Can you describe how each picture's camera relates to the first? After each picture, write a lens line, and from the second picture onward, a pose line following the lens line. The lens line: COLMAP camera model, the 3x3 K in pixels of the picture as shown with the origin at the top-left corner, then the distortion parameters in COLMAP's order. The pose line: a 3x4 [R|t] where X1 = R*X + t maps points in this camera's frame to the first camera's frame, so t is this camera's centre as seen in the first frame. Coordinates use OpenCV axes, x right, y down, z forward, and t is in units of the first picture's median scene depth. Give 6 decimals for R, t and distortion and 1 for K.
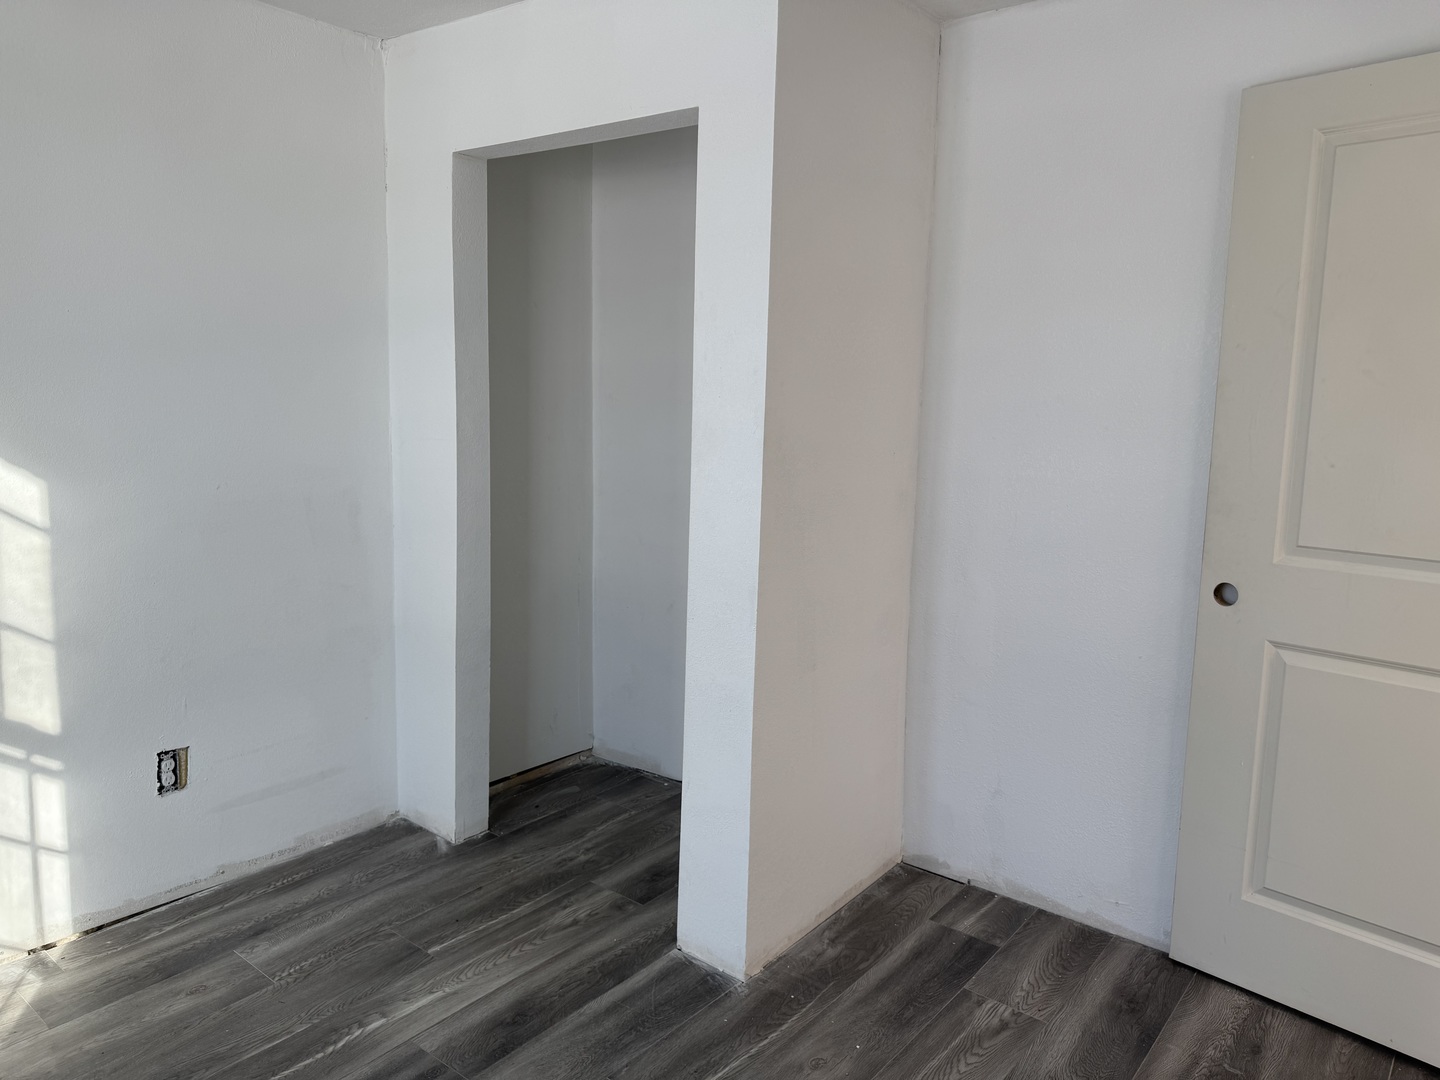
lens RADIAL K [[1022.2, 0, 716.9], [0, 1022.2, 537.0], [0, 0, 1]] dist [0.042602, -0.038767]
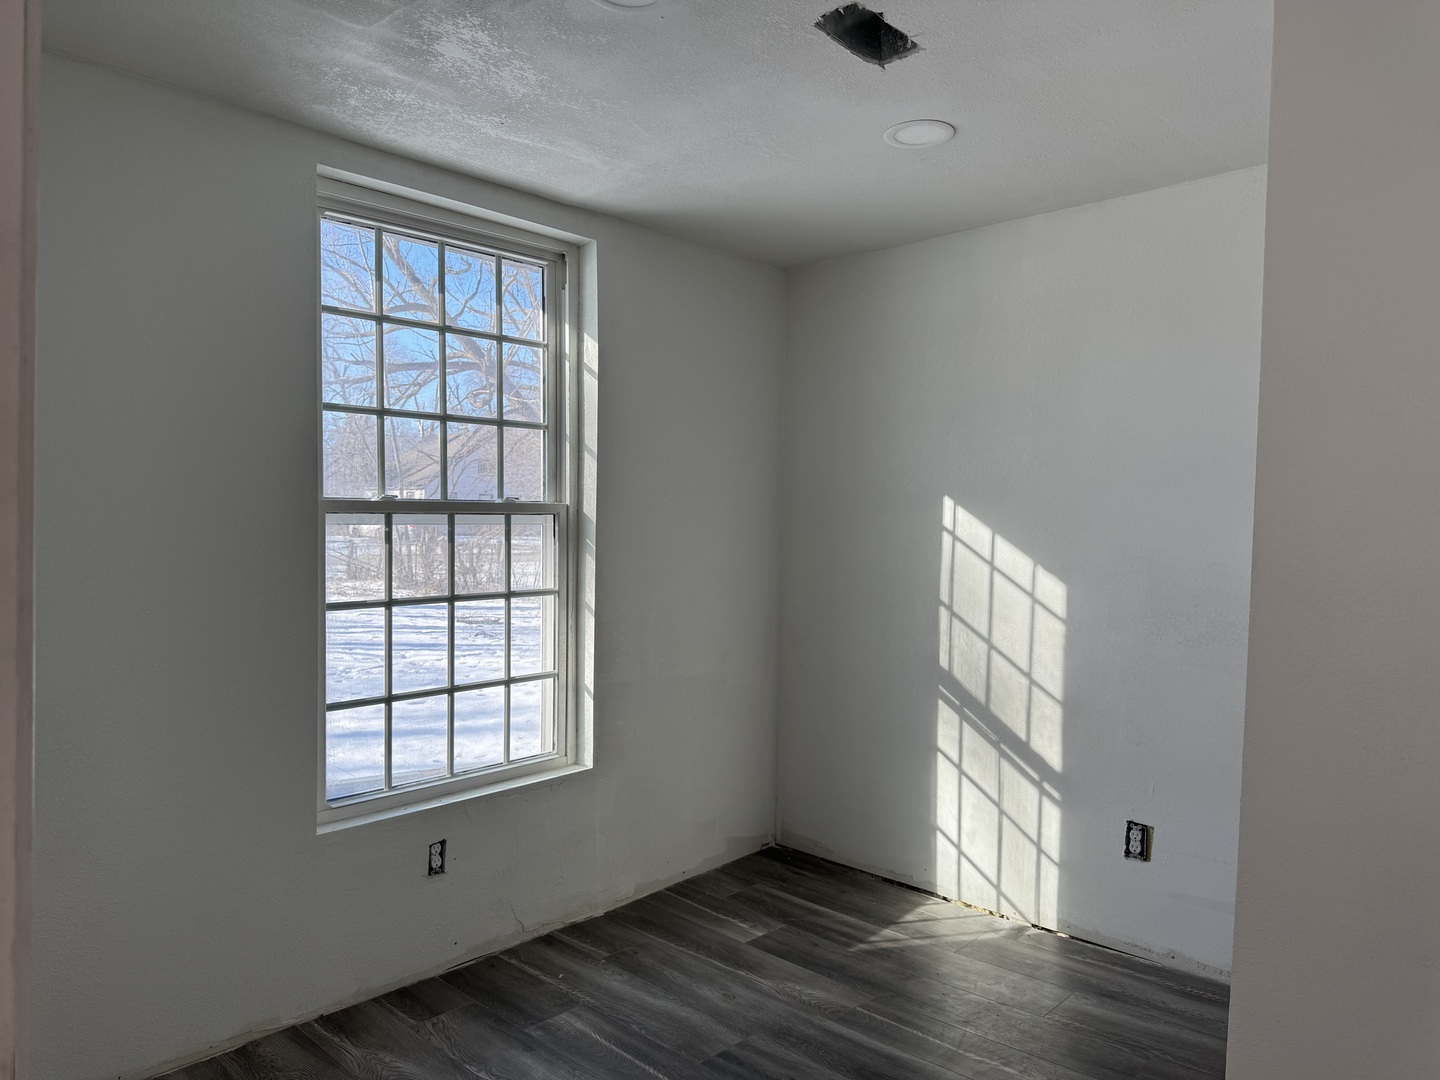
lens RADIAL K [[1022.2, 0, 724.5], [0, 1022.2, 543.9], [0, 0, 1]] dist [0.042602, -0.038767]
pose [[-0.064864, 0.007774, -0.997864, 0.691164], [-0.155537, 0.987670, 0.017805, -0.056825], [0.985698, 0.156360, -0.062855, 0.576400]]
